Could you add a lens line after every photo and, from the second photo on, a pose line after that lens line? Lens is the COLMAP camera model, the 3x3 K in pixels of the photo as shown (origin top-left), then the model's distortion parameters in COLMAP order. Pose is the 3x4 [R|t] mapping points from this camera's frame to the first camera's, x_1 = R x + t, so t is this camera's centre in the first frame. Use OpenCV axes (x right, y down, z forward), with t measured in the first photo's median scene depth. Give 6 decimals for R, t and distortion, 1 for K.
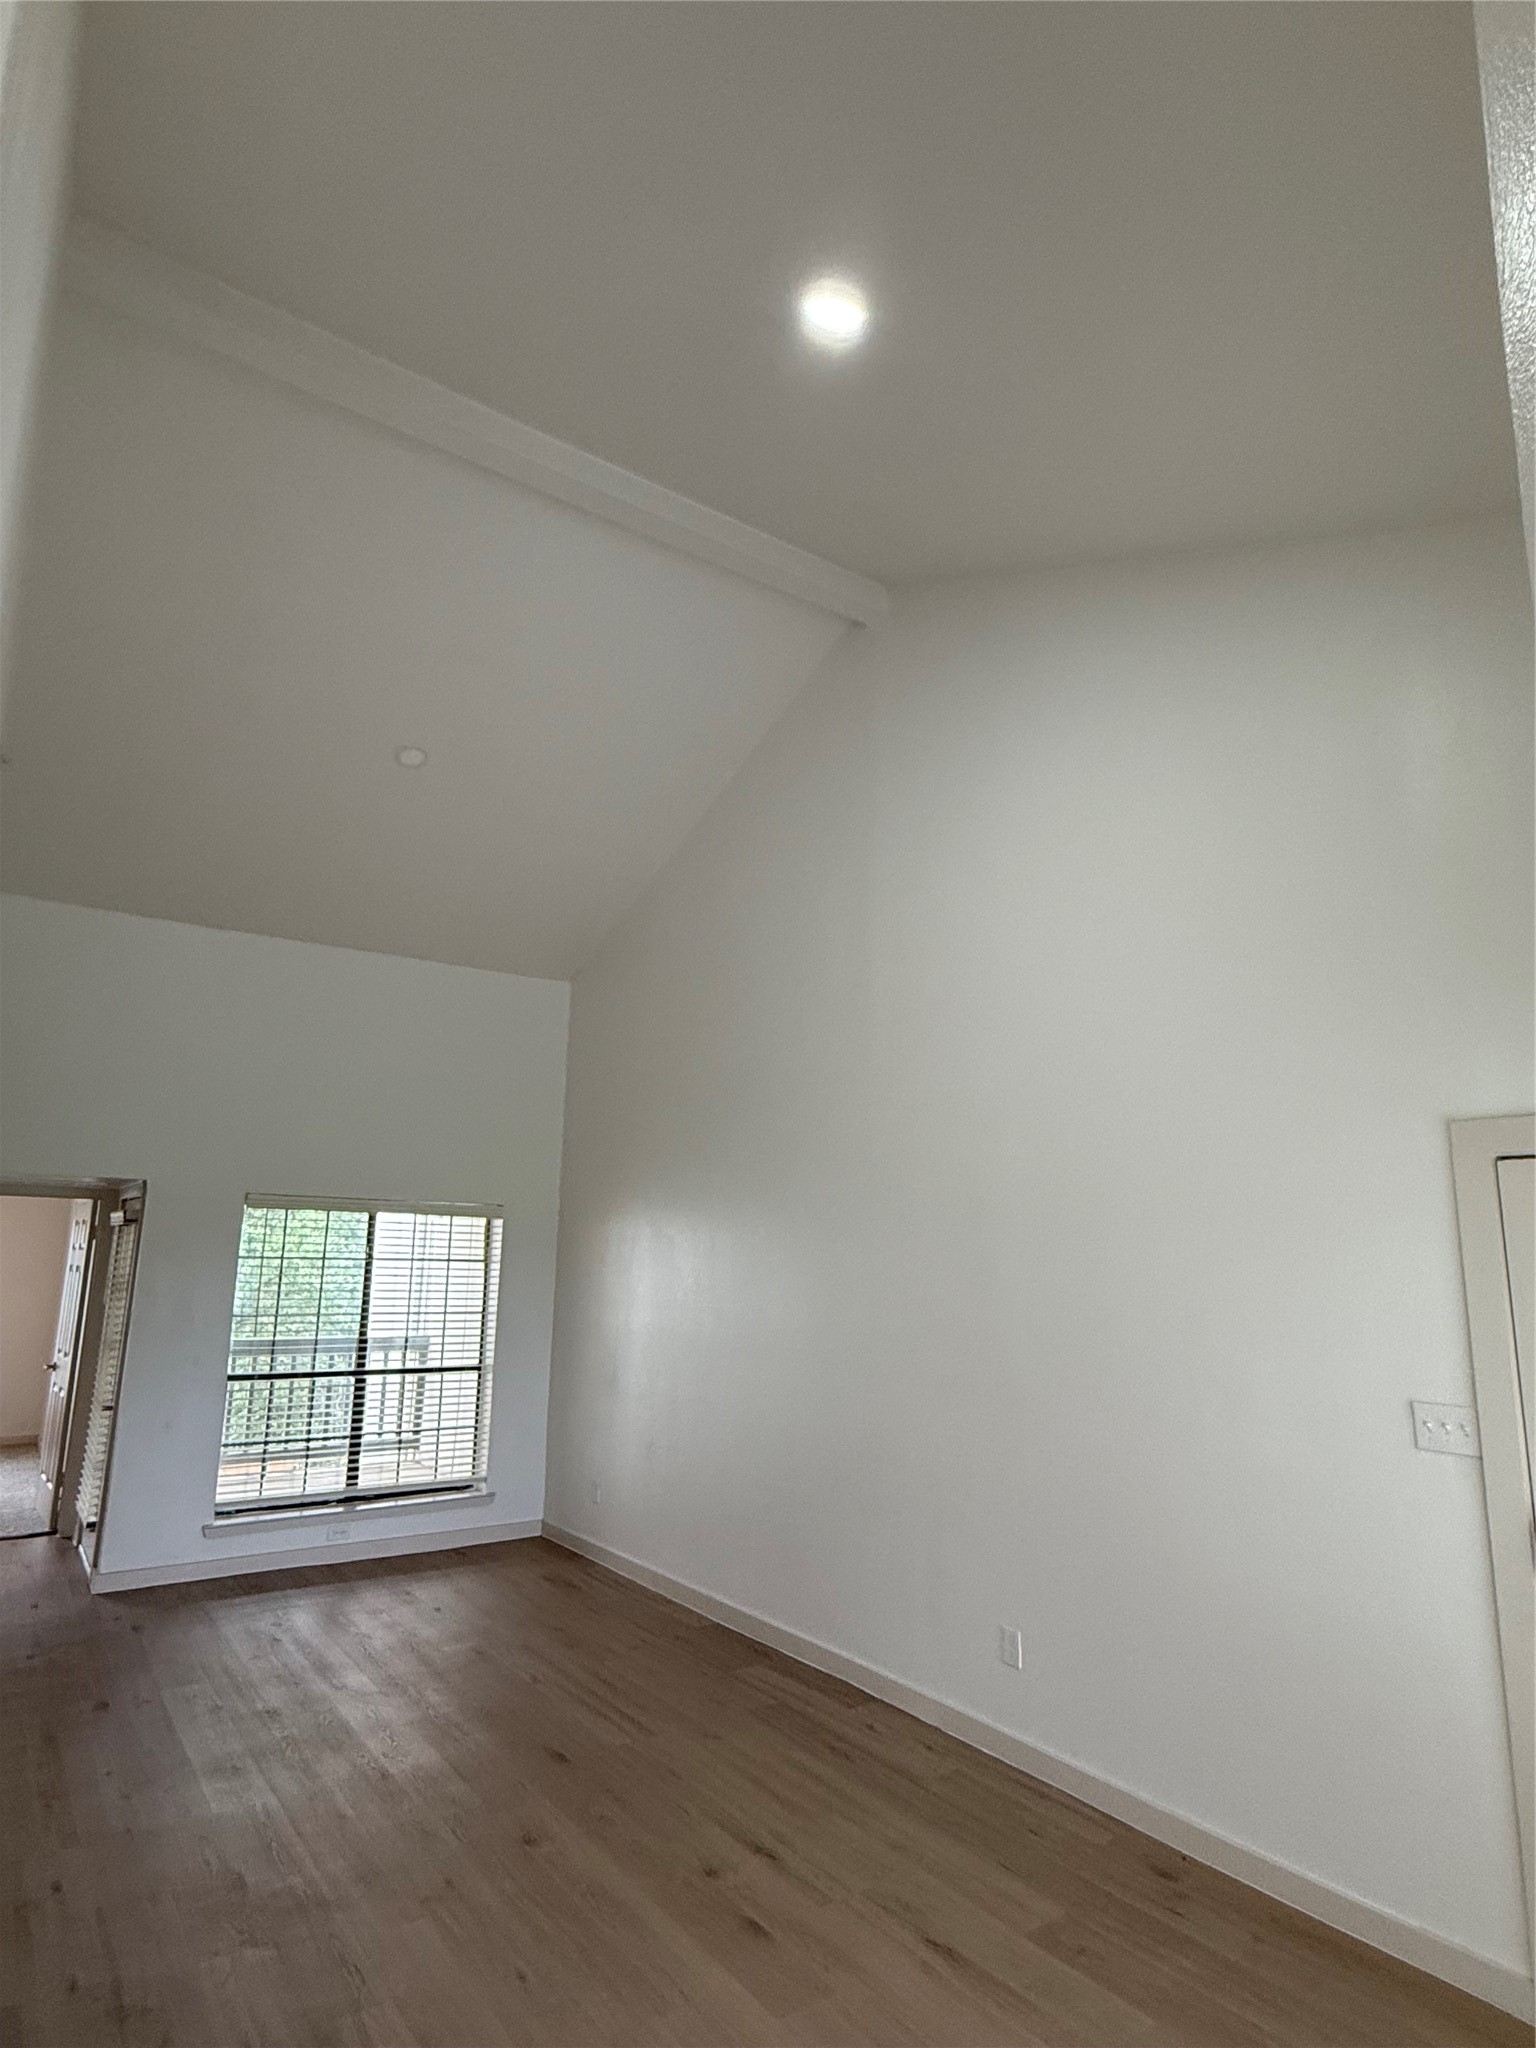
lens RADIAL K [[1128.5, 0, 754.6], [0, 1128.5, 1031.6], [0, 0, 1]] dist [0.000608, -0.000254]
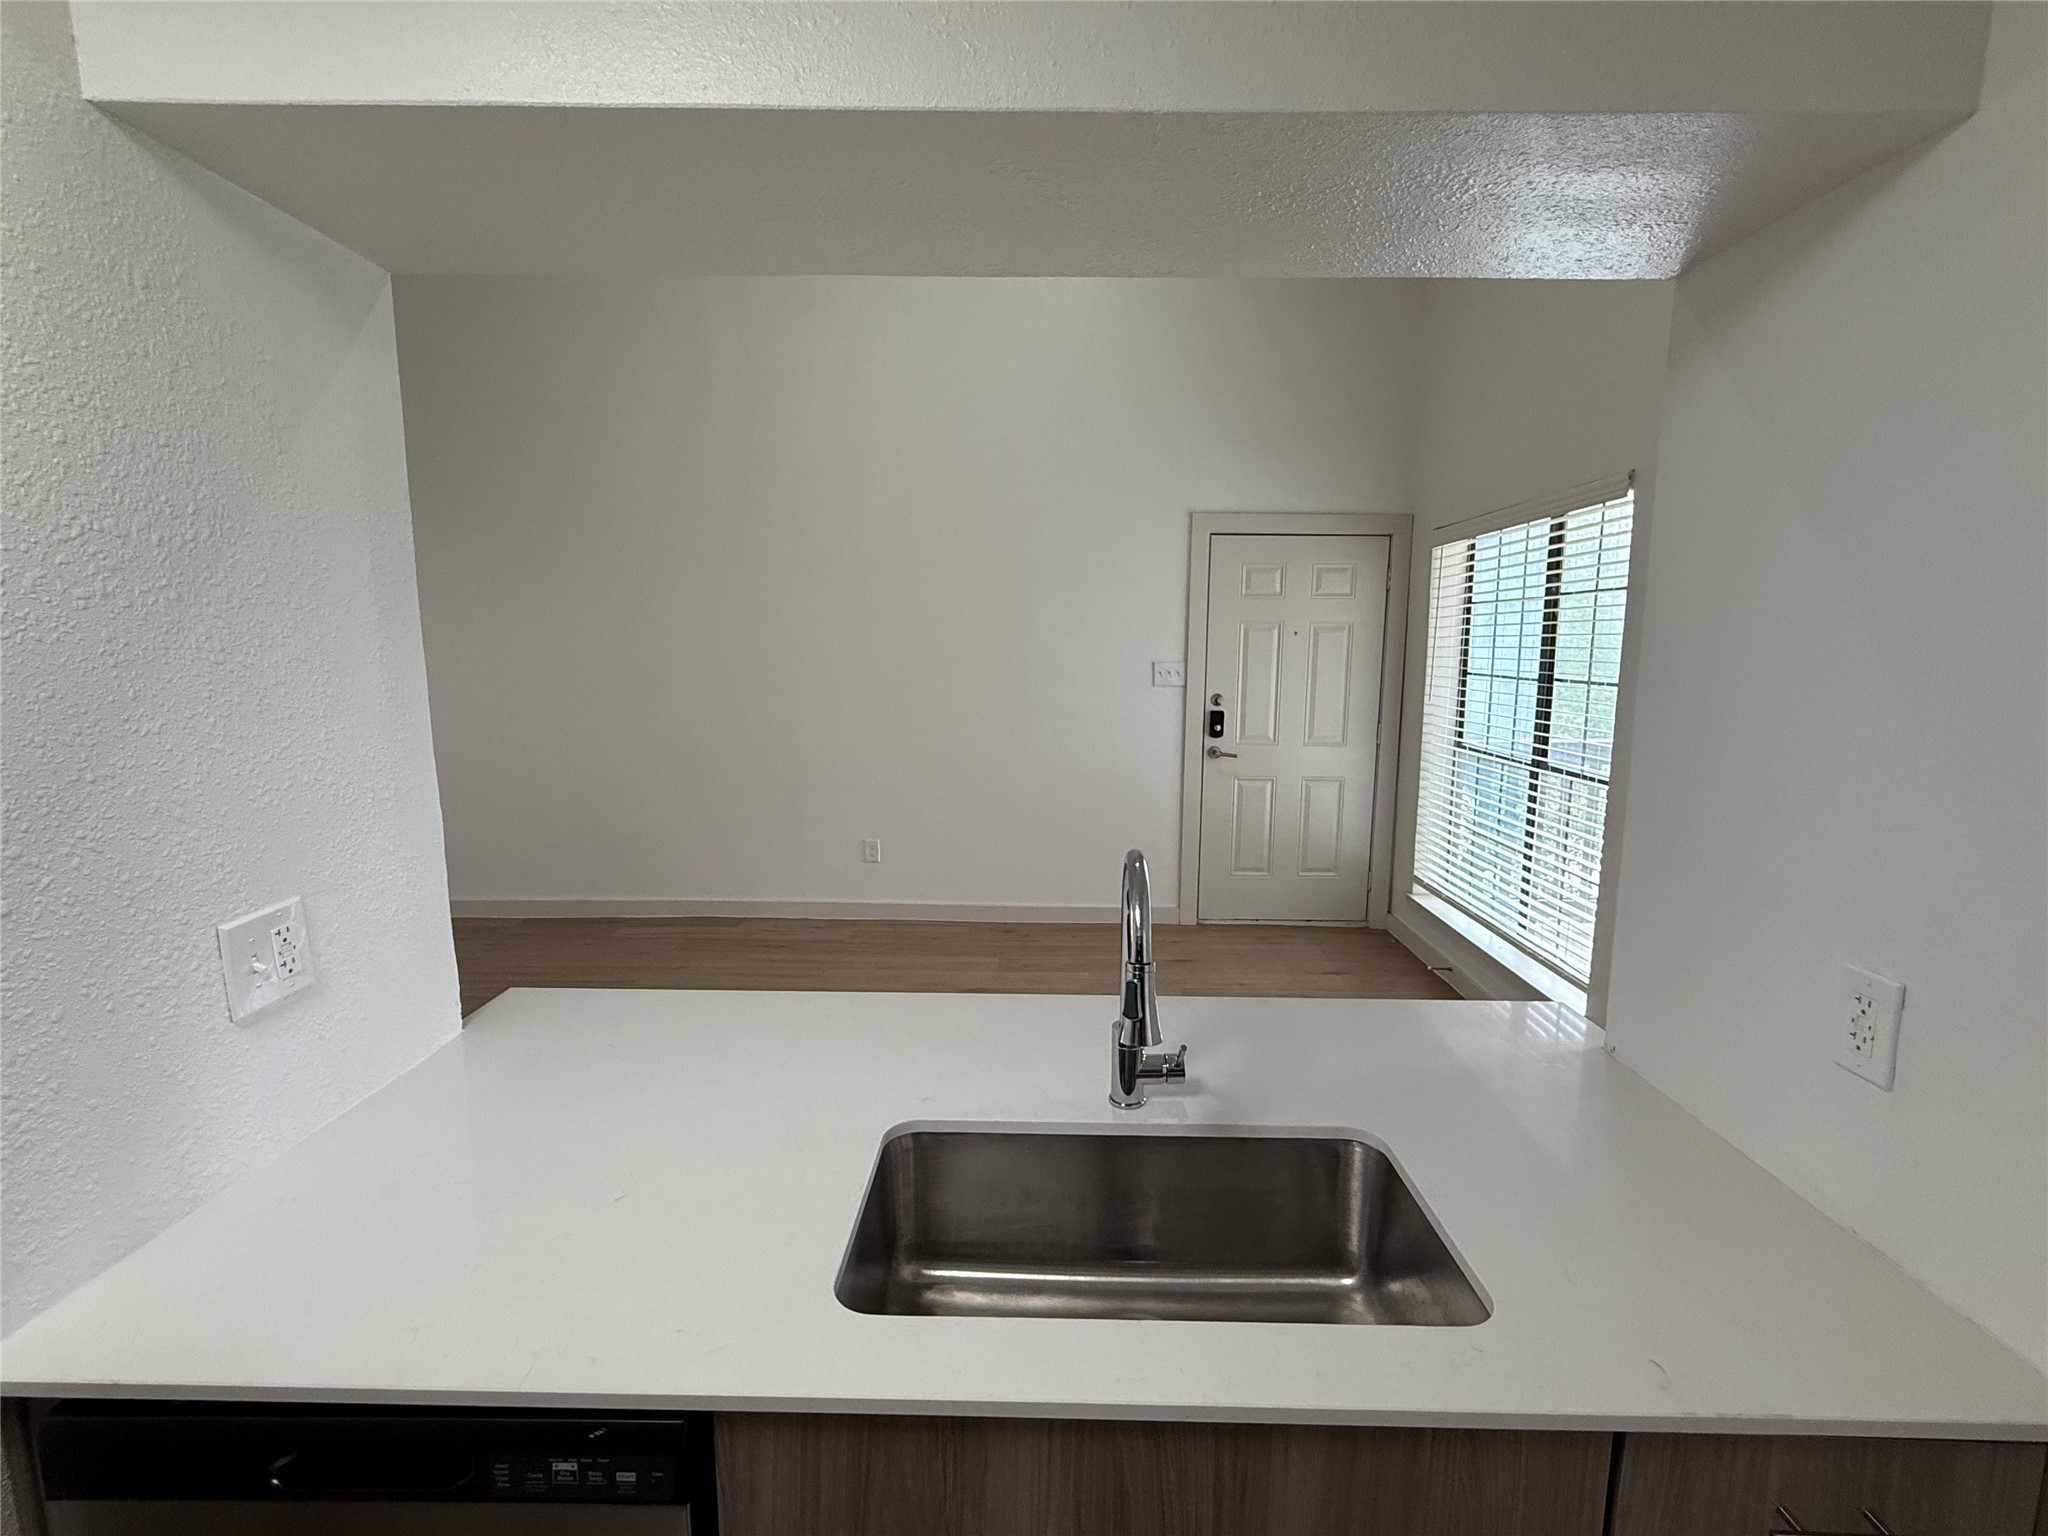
lens RADIAL K [[954.8, 0, 1015.1], [0, 954.8, 767.3], [0, 0, 1]] dist [0.001458, 0.000232]
pose [[0.604827, -0.134452, 0.784925, -0.383974], [-0.145406, 0.950430, 0.274845, 0.040251], [-0.782969, -0.280367, 0.555296, 0.110521]]
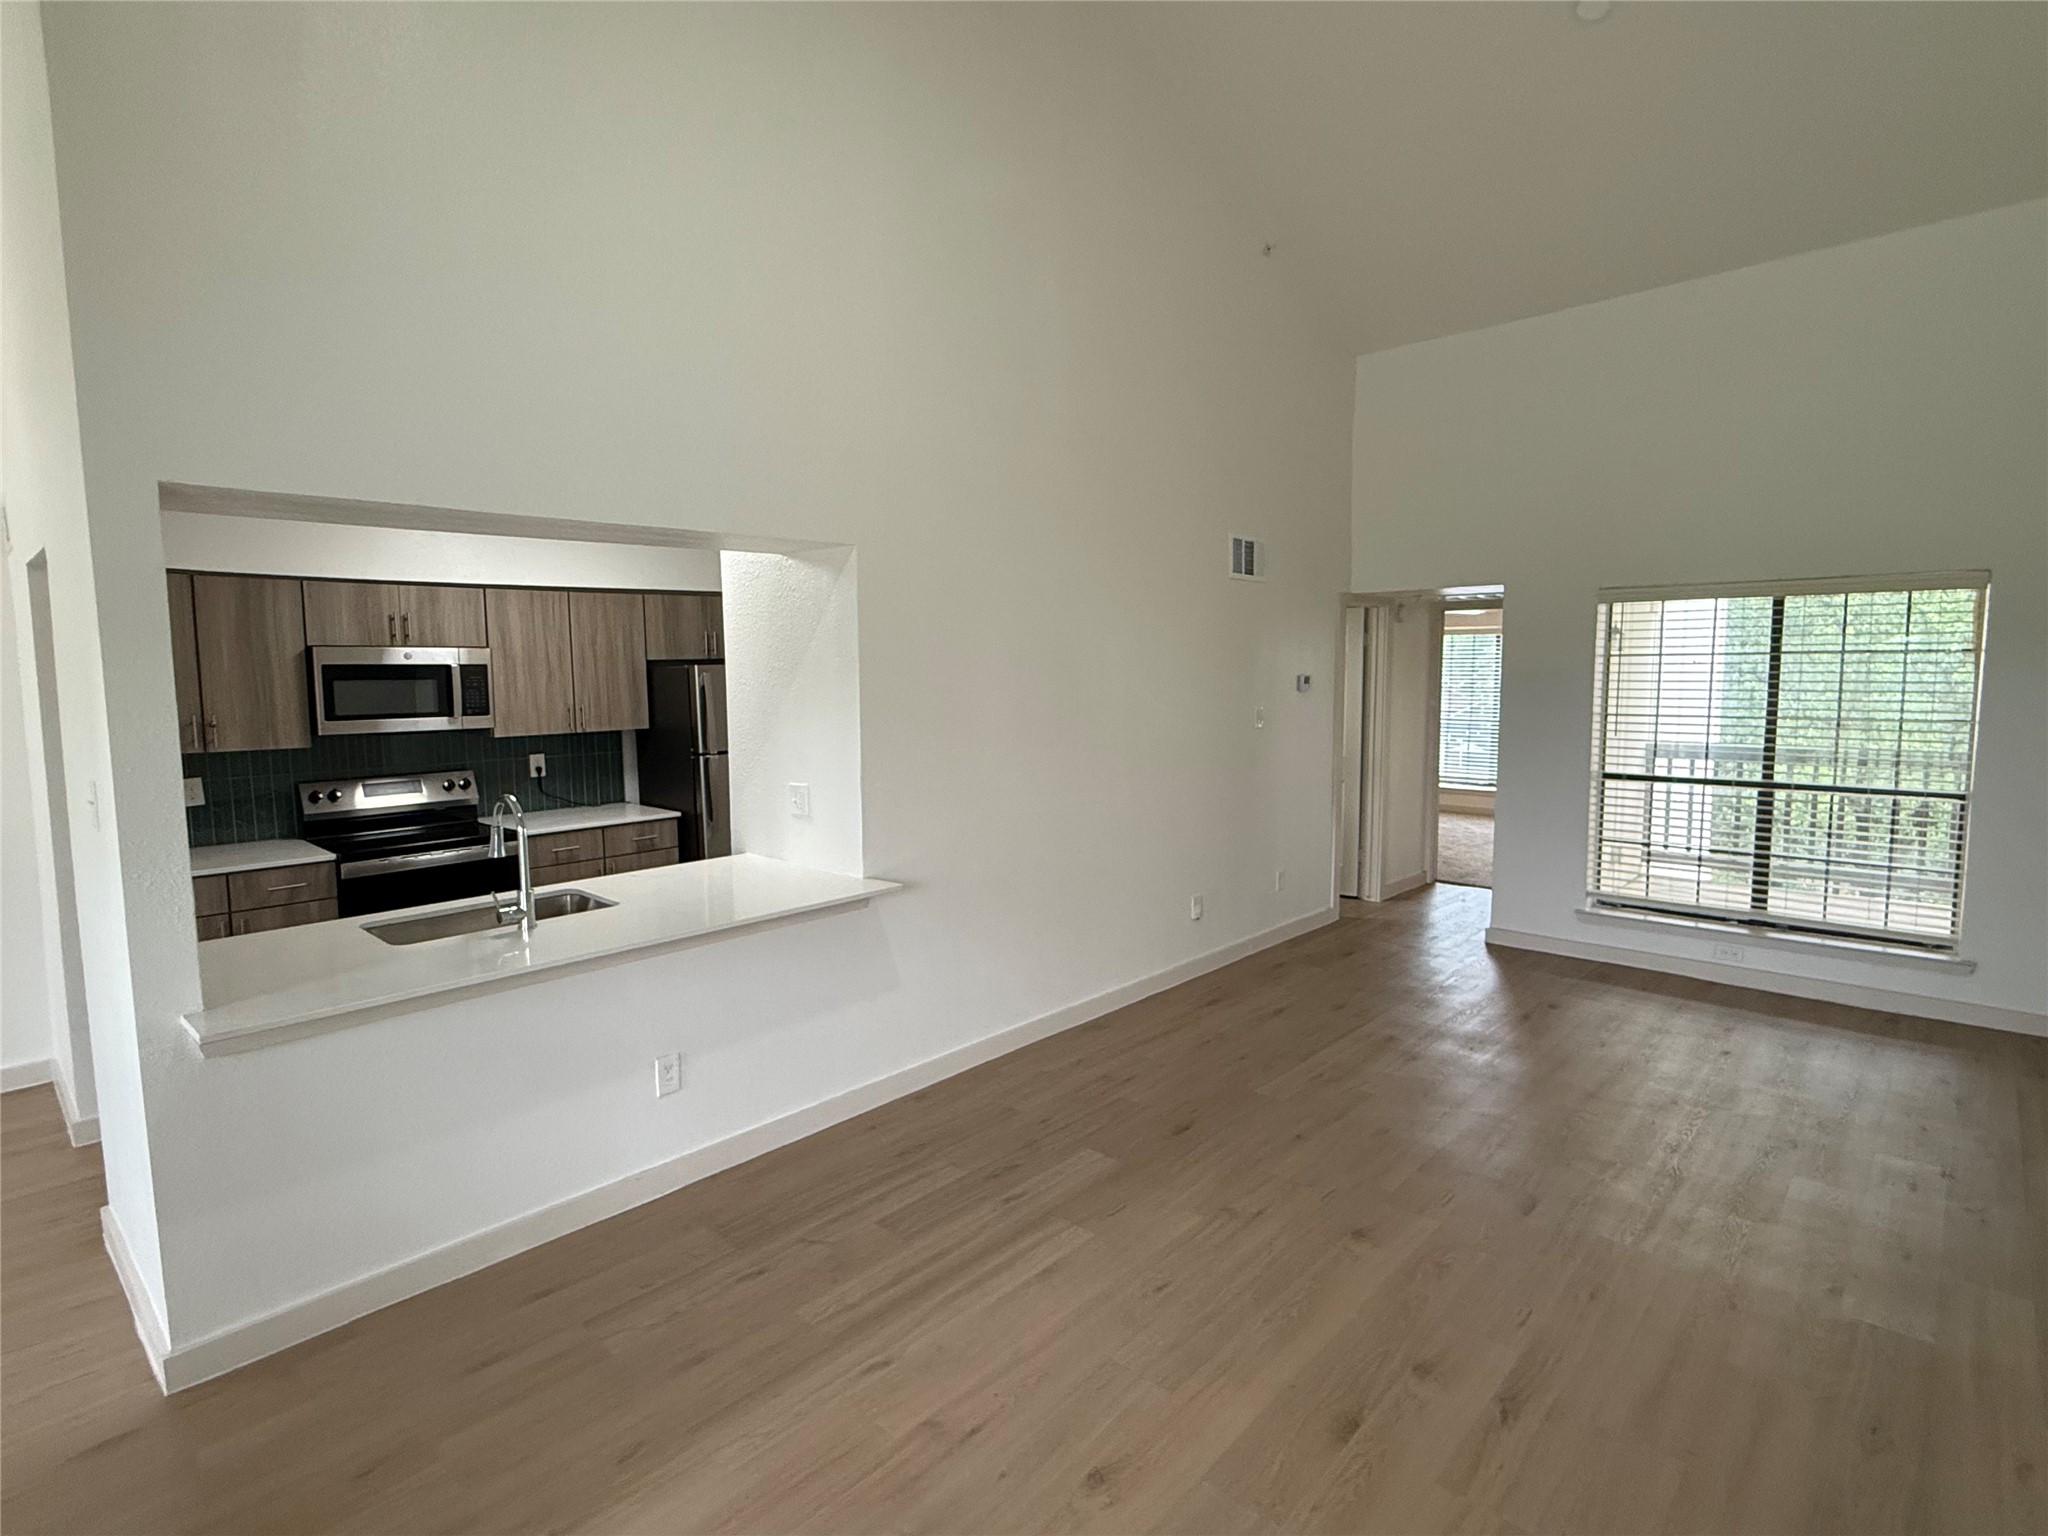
lens RADIAL K [[1018.6, 0, 1018.4], [0, 1018.6, 764.5], [0, 0, 1]] dist [0.002055, -0.001234]
pose [[0.208196, 0.071996, -0.975434, 0.289835], [0.207421, 0.971354, 0.115967, 0.084691], [0.955841, -0.226469, 0.187298, 0.334366]]
